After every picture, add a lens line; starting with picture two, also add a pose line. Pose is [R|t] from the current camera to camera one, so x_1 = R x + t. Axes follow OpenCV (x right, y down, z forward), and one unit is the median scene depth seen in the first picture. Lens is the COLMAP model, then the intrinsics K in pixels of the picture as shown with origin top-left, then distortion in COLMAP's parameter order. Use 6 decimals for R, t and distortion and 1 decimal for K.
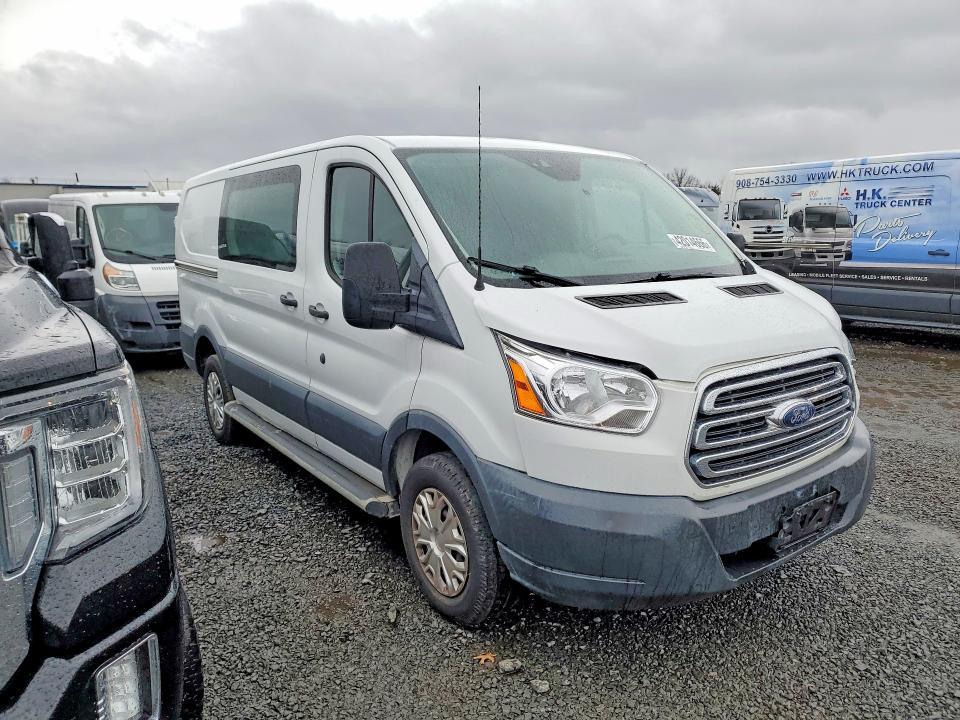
lens RADIAL K [[803.1, 0, 480.0], [0, 803.1, 360.0], [0, 0, 1]] dist [0.005700, 0.004637]
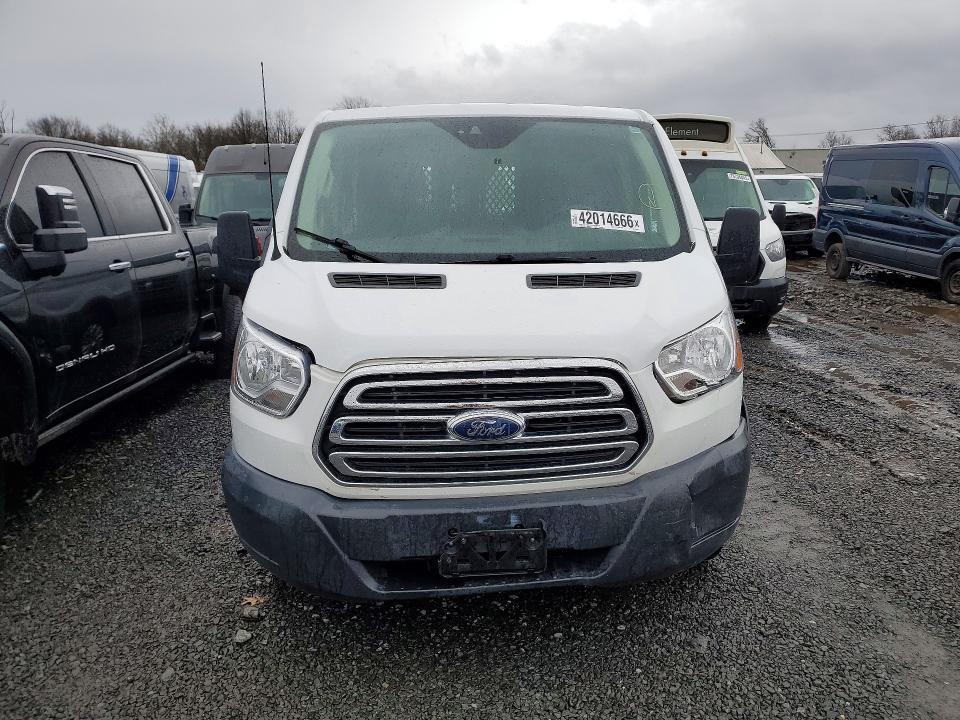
lens RADIAL K [[803.1, 0, 480.0], [0, 803.1, 360.0], [0, 0, 1]] dist [0.005700, 0.004637]
pose [[0.840791, 0.124575, -0.526832, 0.870590], [-0.098605, 0.992125, 0.077232, -0.072765], [0.532304, -0.012988, 0.846454, 0.285585]]
